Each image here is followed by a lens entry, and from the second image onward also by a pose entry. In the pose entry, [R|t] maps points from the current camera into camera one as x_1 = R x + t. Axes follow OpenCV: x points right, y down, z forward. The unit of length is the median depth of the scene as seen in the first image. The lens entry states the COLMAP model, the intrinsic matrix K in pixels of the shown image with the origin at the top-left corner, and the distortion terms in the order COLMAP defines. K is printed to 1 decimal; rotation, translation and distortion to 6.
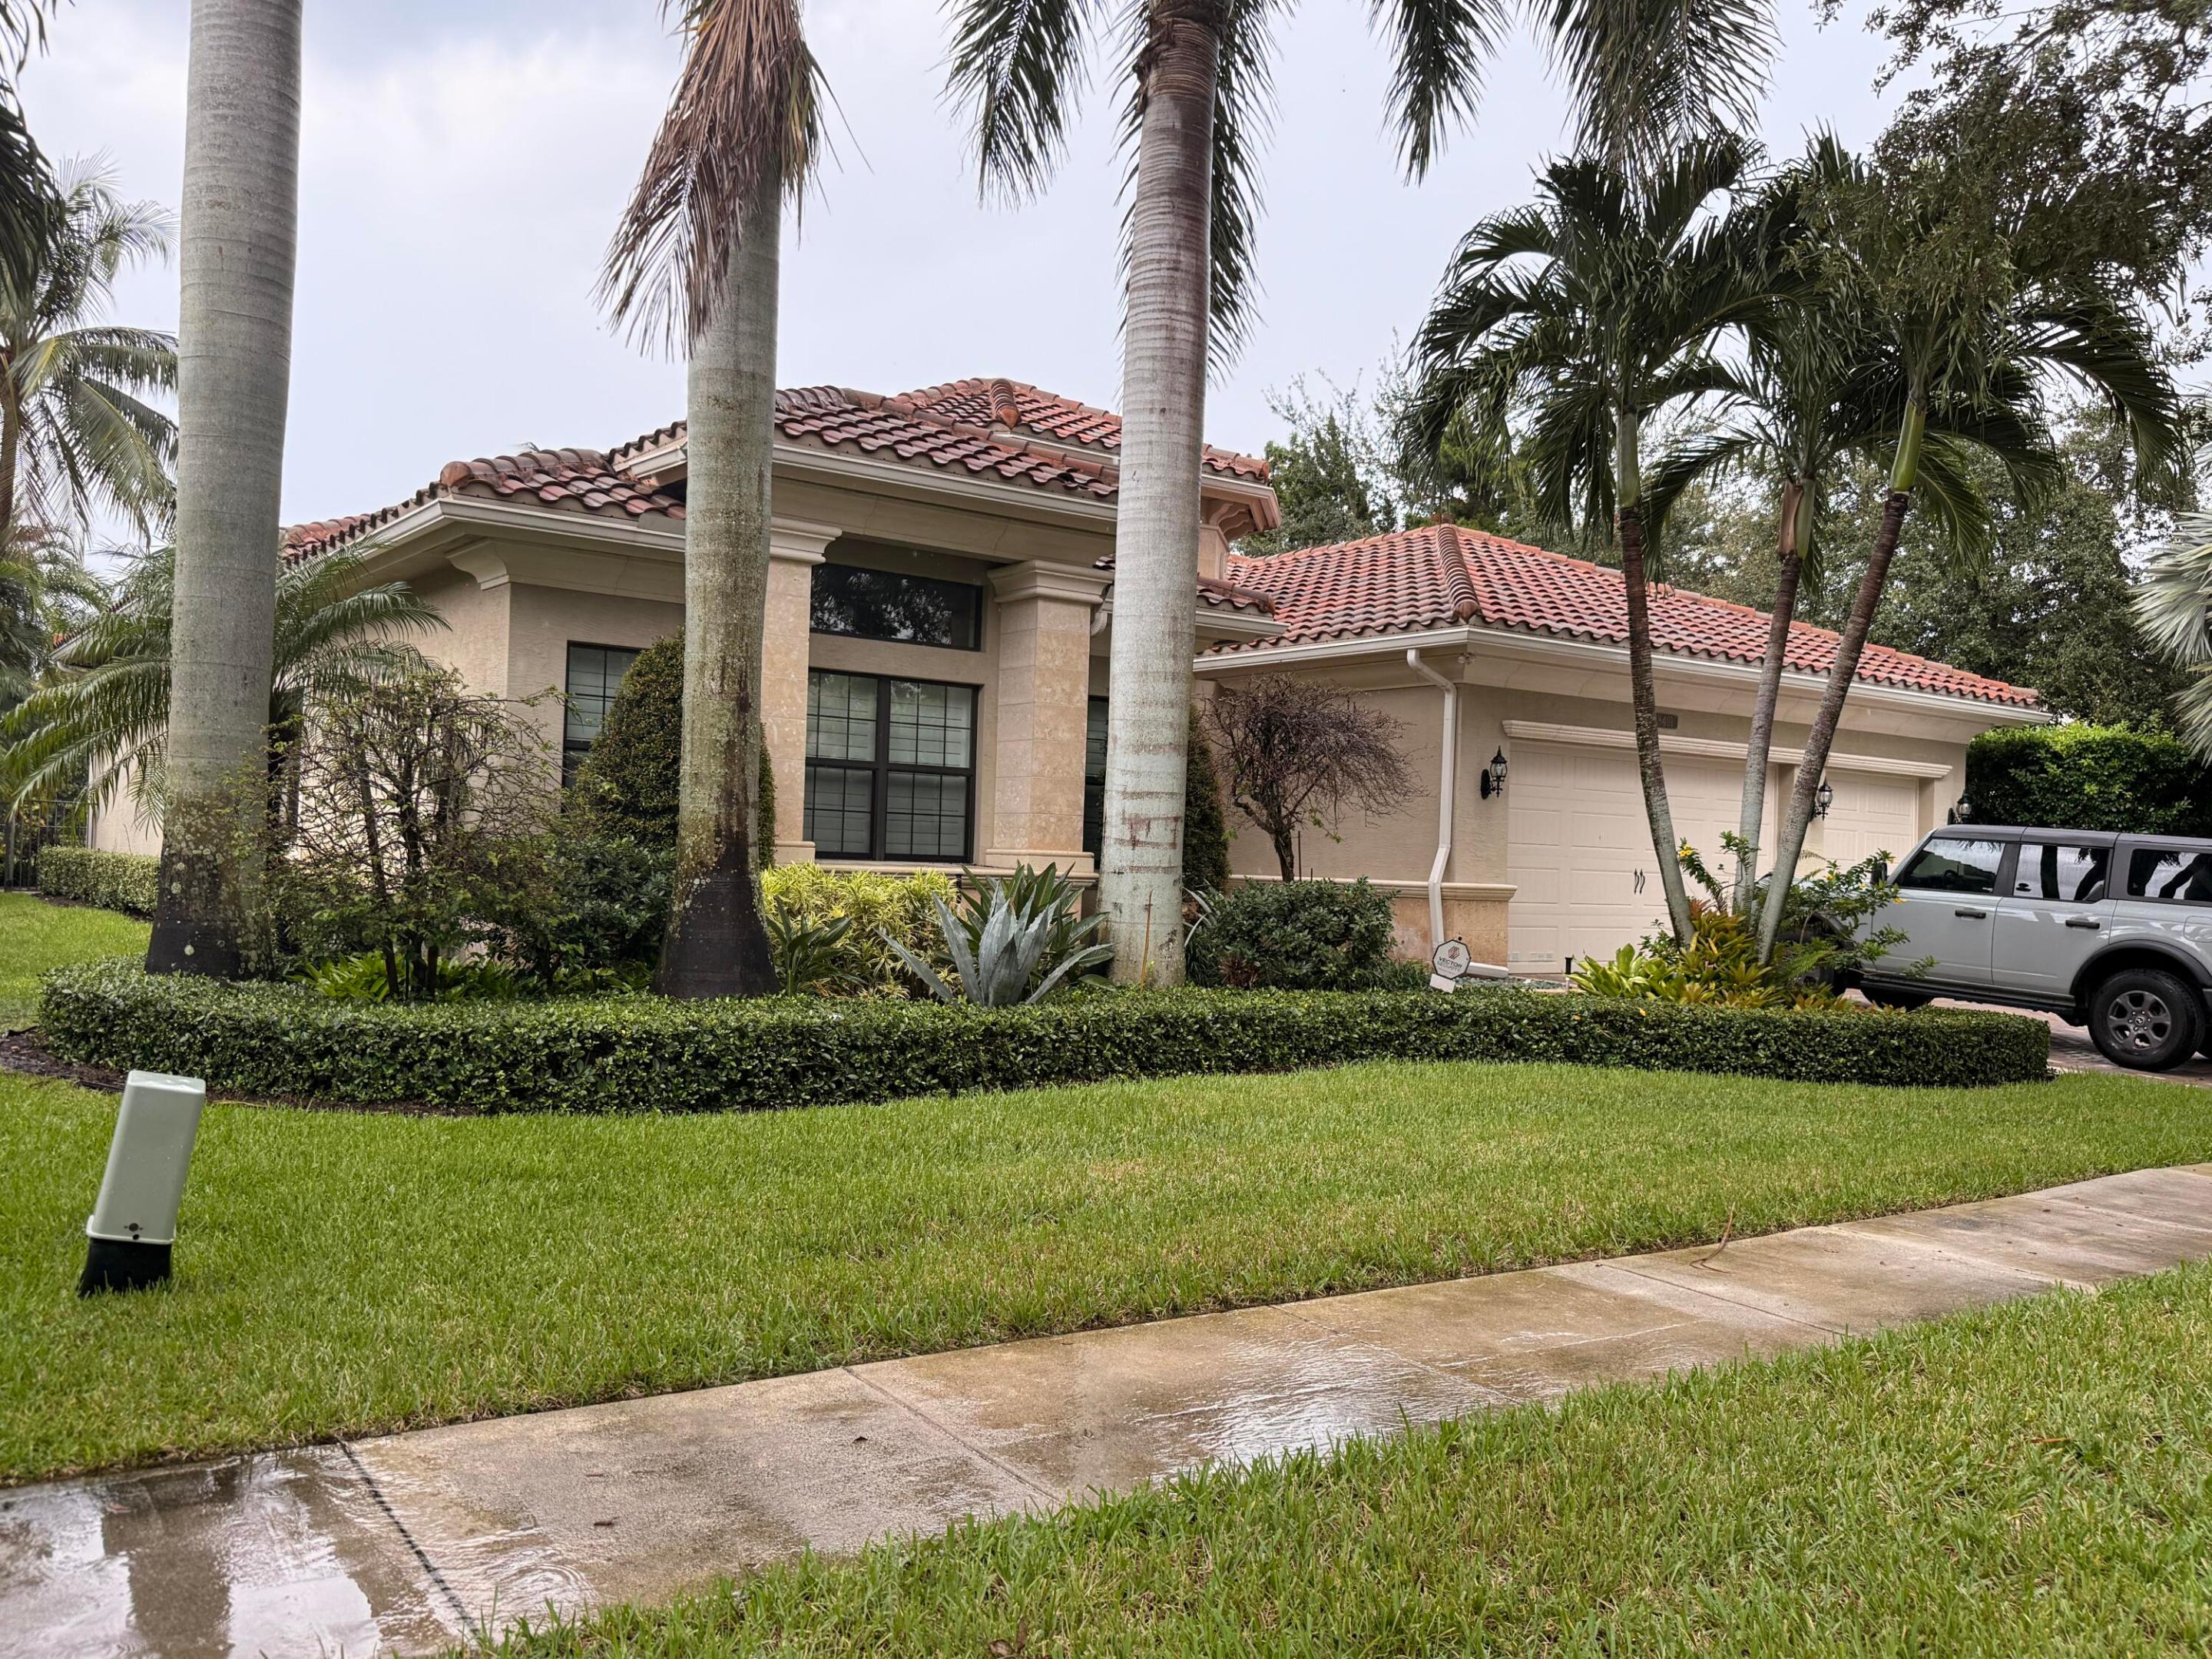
lens RADIAL K [[1768.9, 0, 1107.5], [0, 1768.9, 831.8], [0, 0, 1]] dist [0.041776, -0.003562]
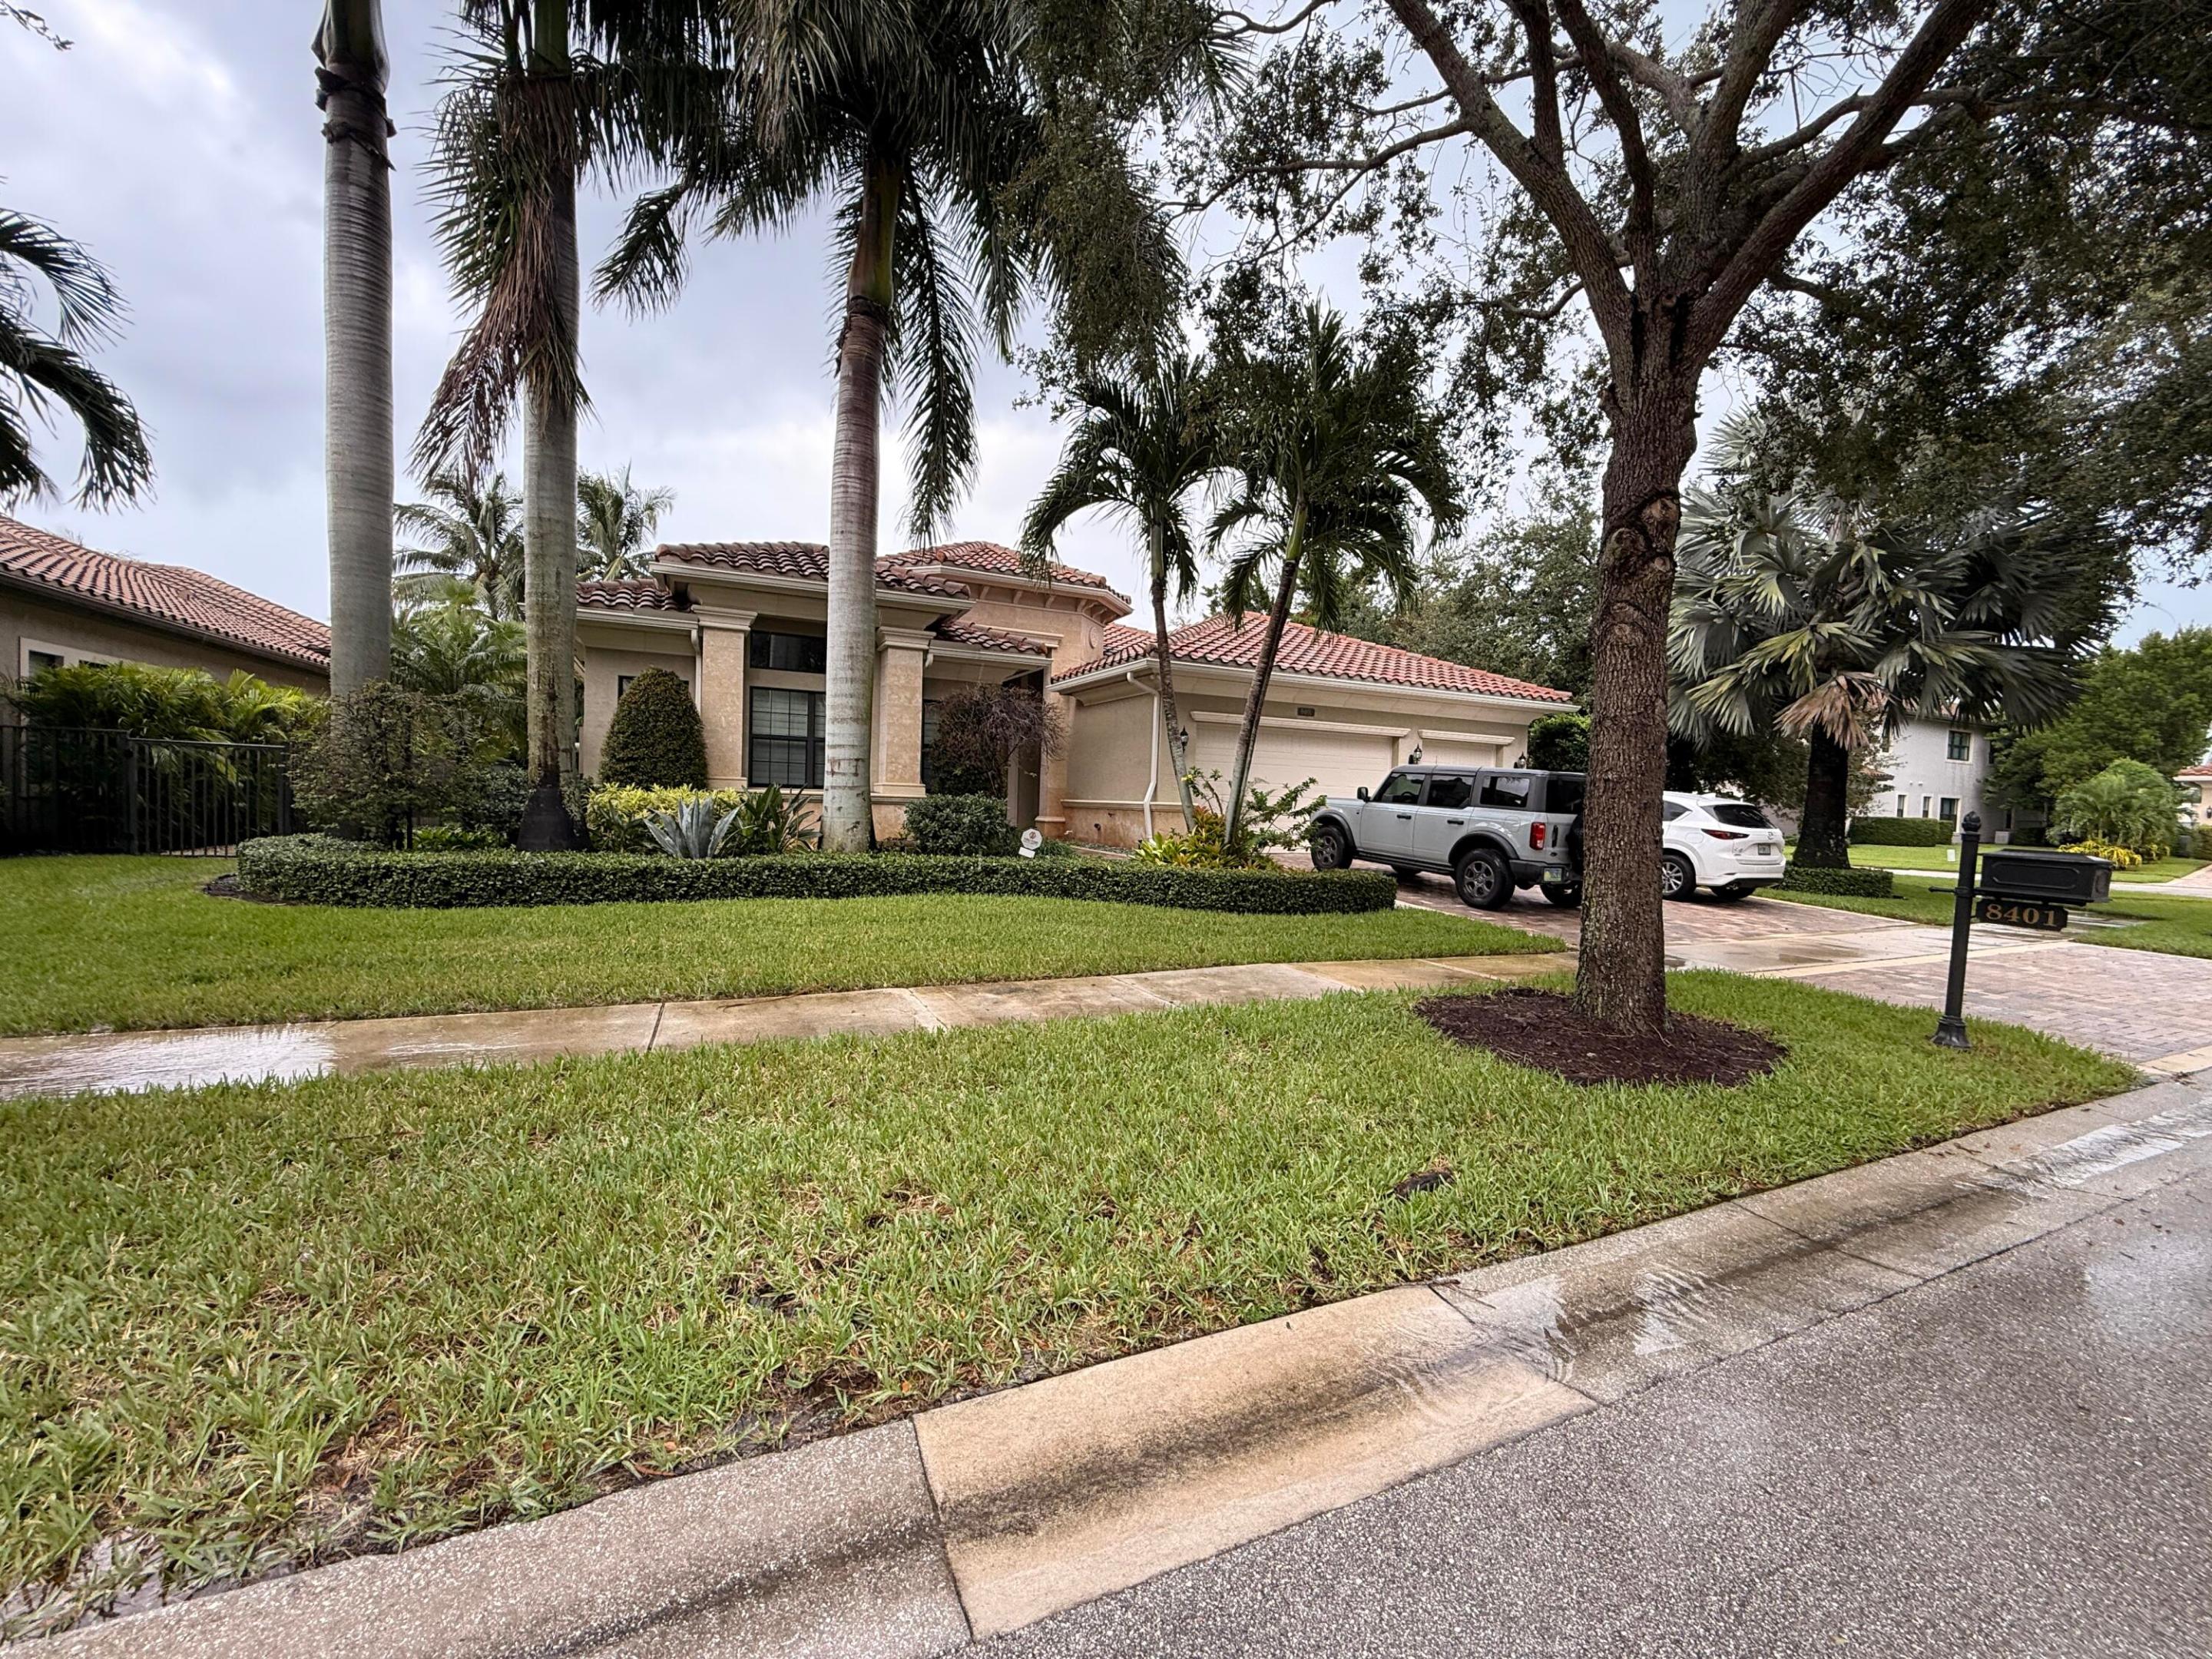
lens RADIAL K [[879.1, 0, 1105.8], [0, 879.1, 823.9], [0, 0, 1]] dist [-0.000613, 0.000178]
pose [[0.982270, 0.001895, -0.187460, 0.409452], [0.004869, 0.999354, 0.035618, 0.024719], [0.187406, -0.035899, 0.981626, 0.144331]]
